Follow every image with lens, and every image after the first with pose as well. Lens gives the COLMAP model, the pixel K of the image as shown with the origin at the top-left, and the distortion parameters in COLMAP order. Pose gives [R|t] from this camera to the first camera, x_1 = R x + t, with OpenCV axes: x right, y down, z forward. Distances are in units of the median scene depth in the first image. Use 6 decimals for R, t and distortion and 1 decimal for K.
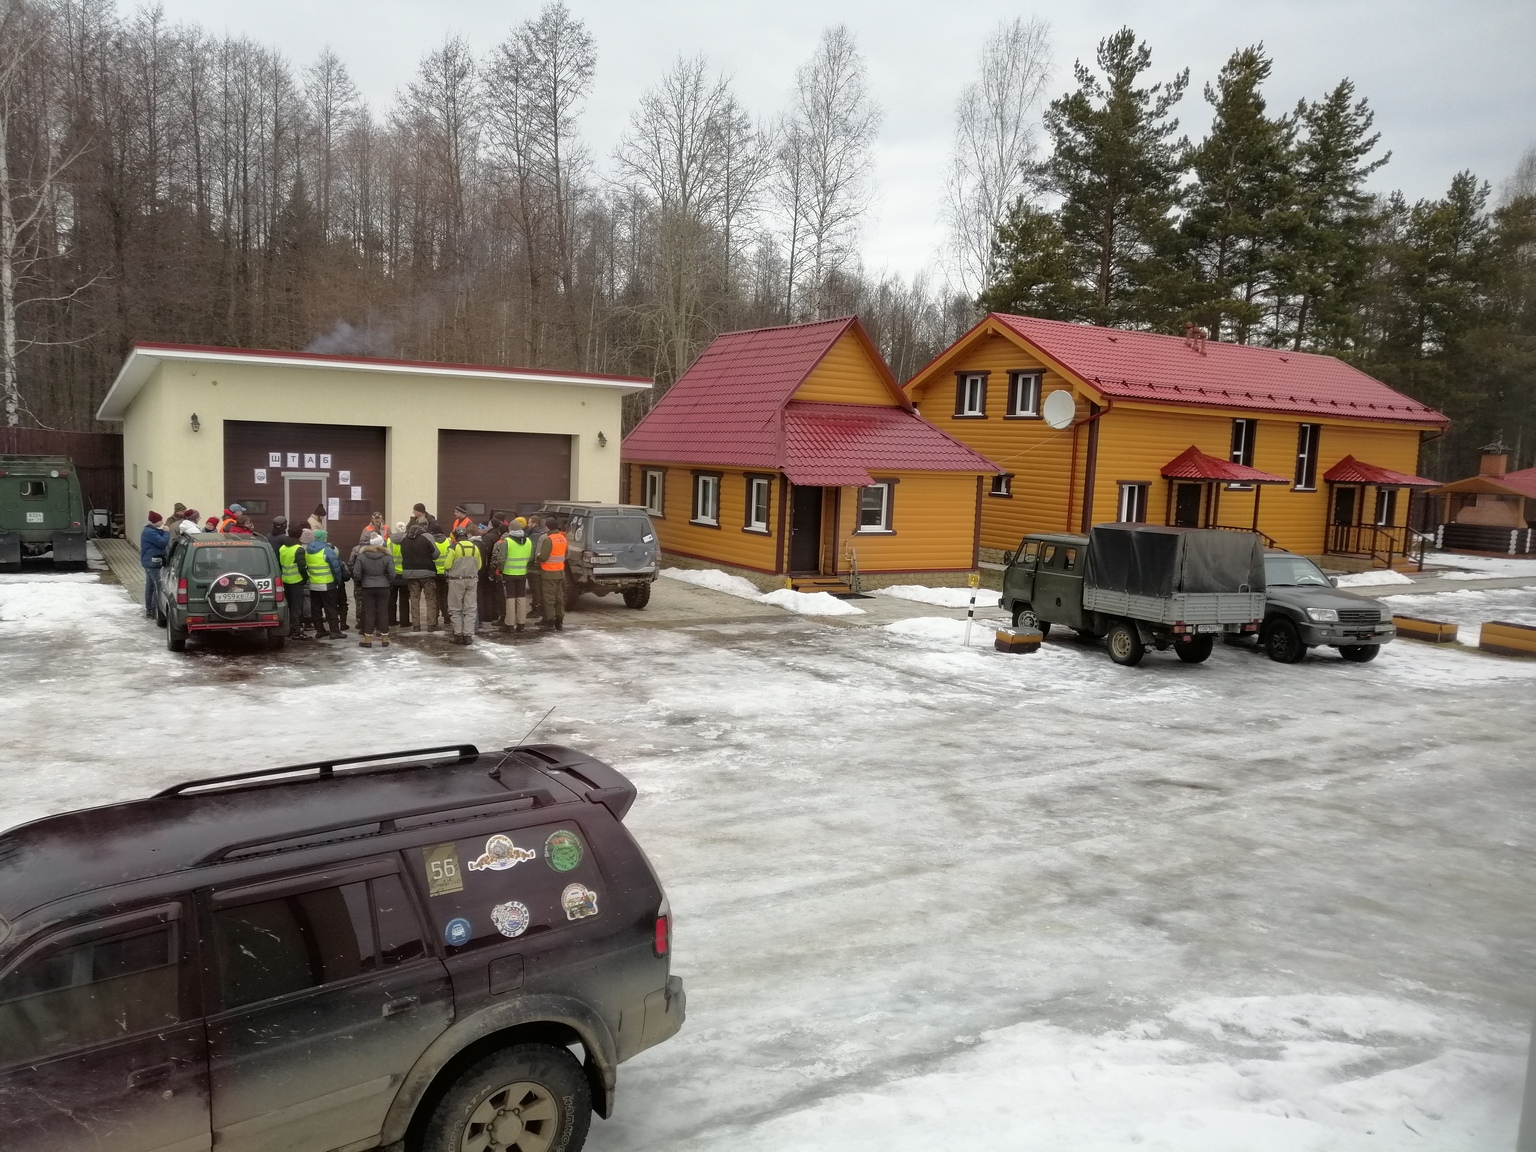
lens RADIAL K [[1187.2, 0, 768.0], [0, 1187.2, 576.0], [0, 0, 1]] dist [0.011043, 0.001599]
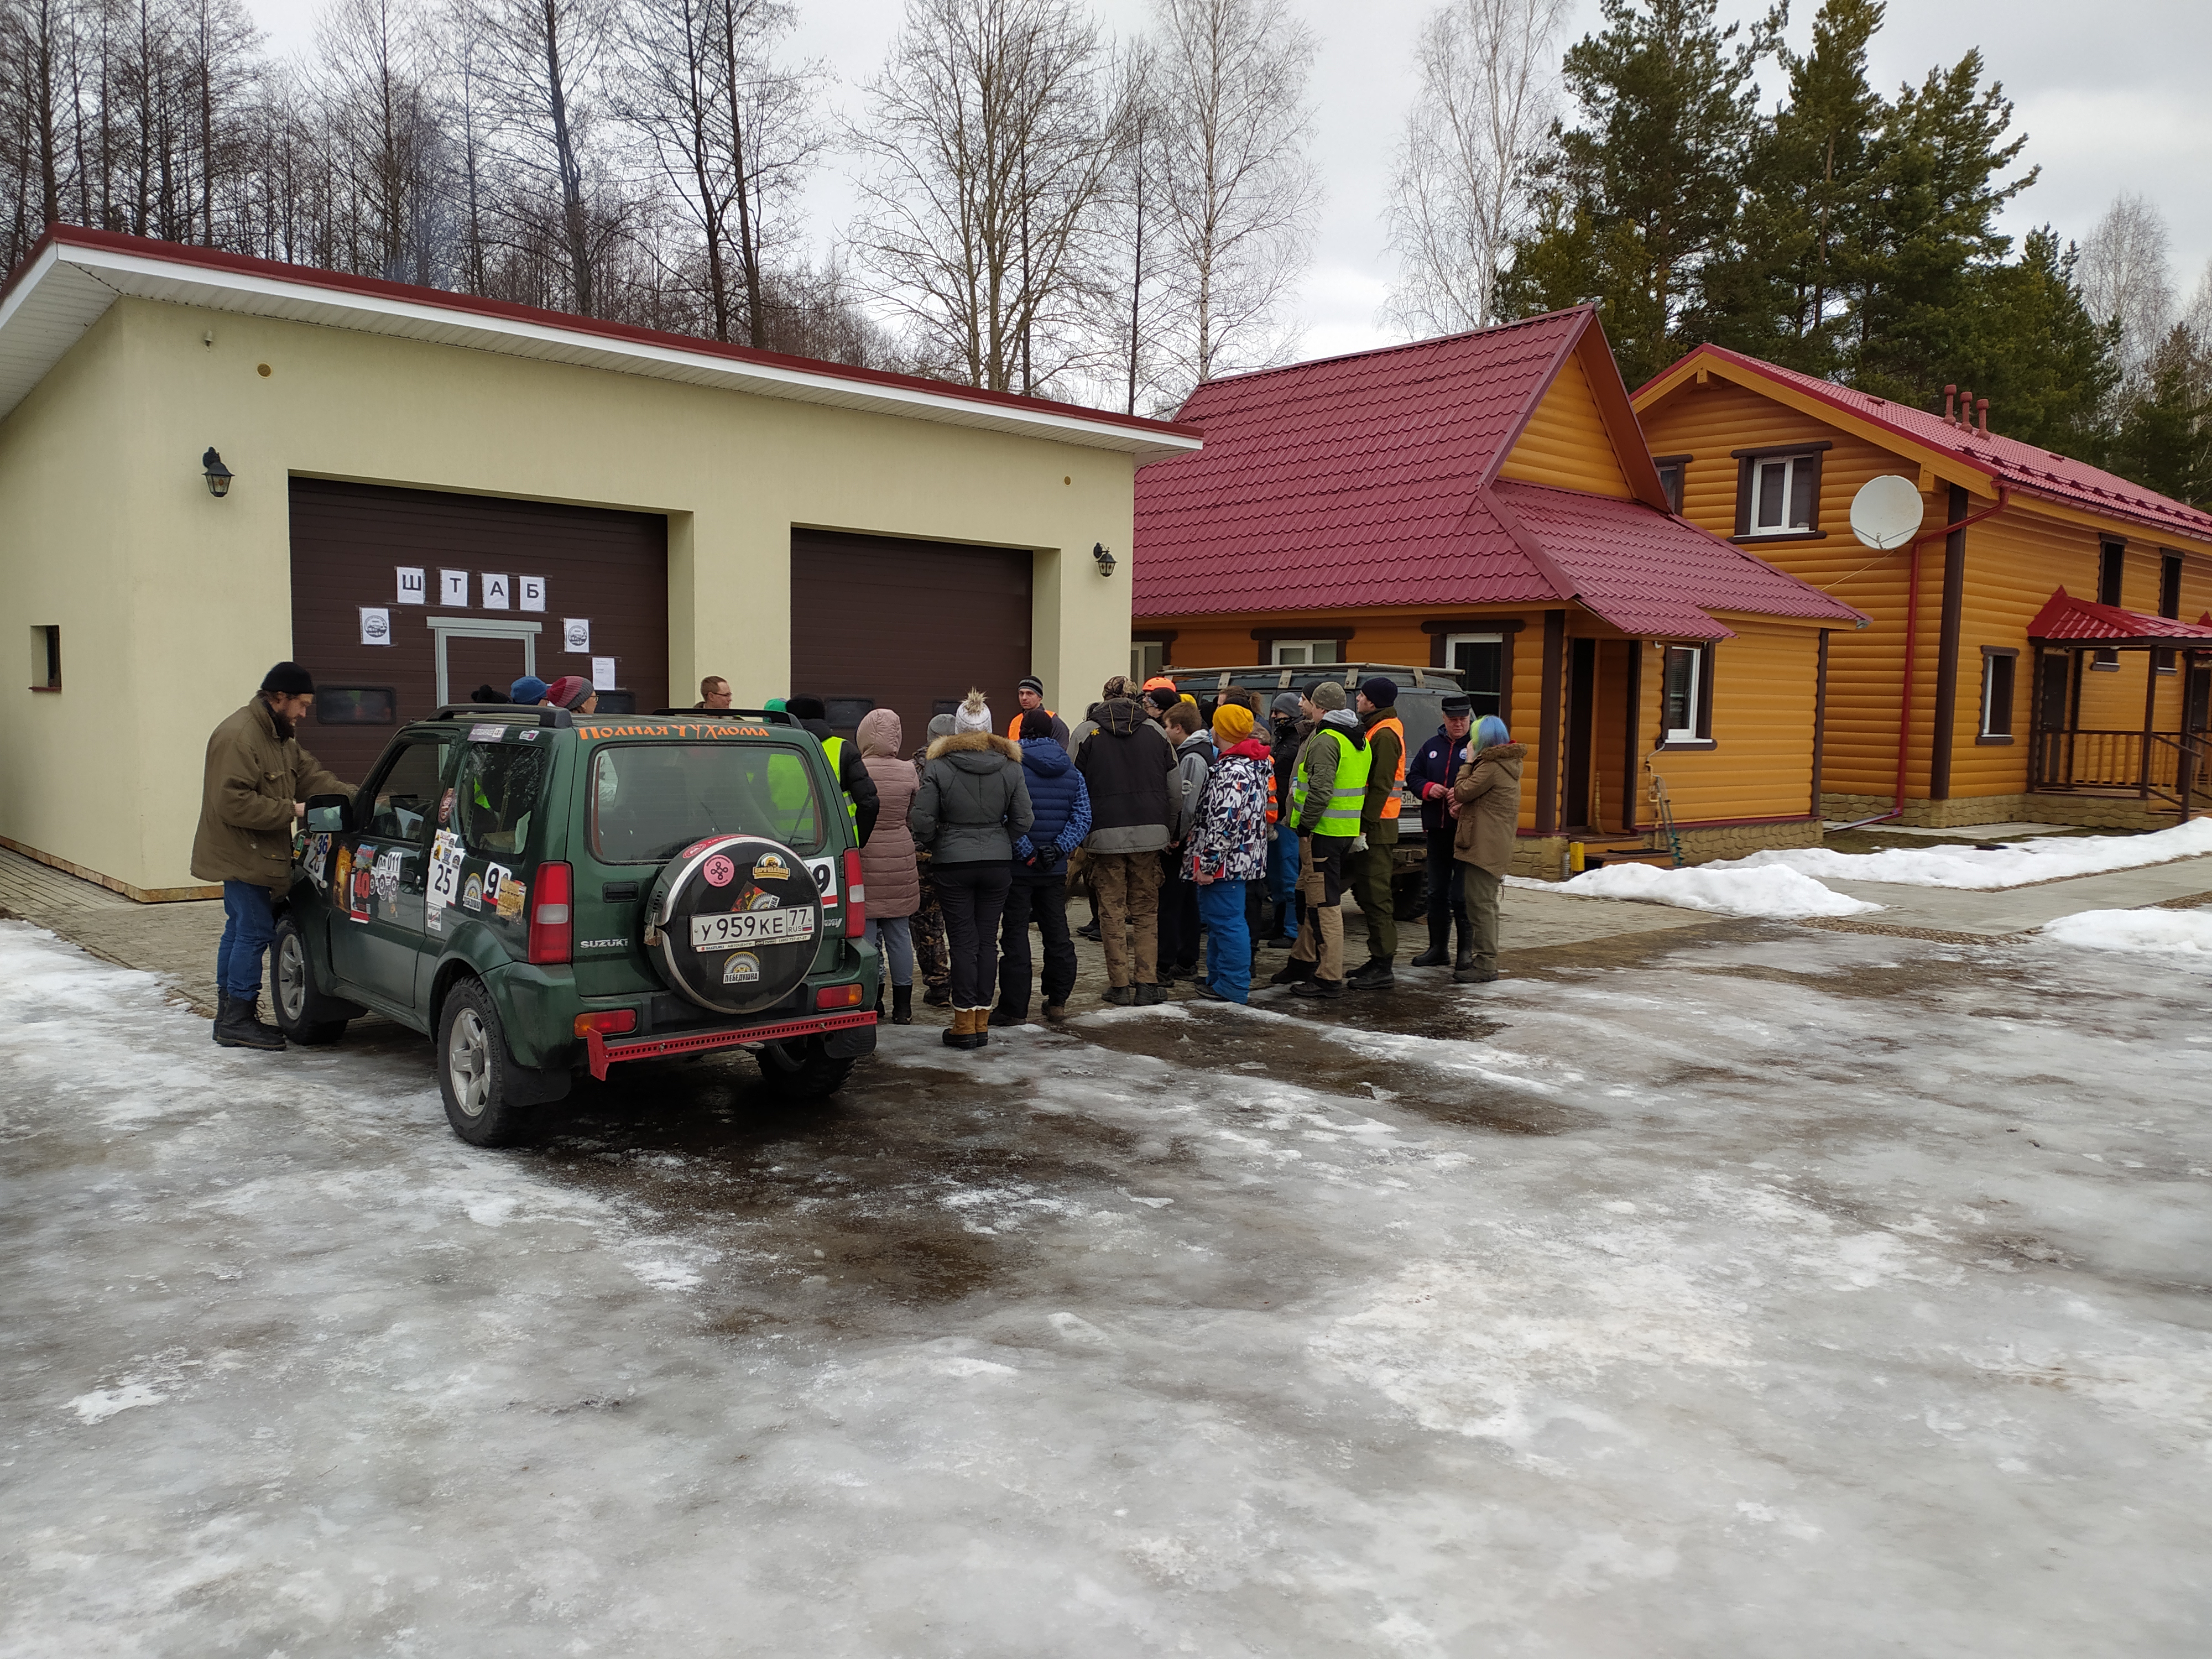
lens RADIAL K [[1661.9, 0, 1124.8], [0, 1661.9, 843.2], [0, 0, 1]] dist [0.059536, -0.062494]
pose [[0.981089, -0.037484, 0.189894, -0.276587], [0.041138, 0.999036, -0.015337, 0.005092], [-0.189136, 0.022859, 0.981685, 0.392619]]
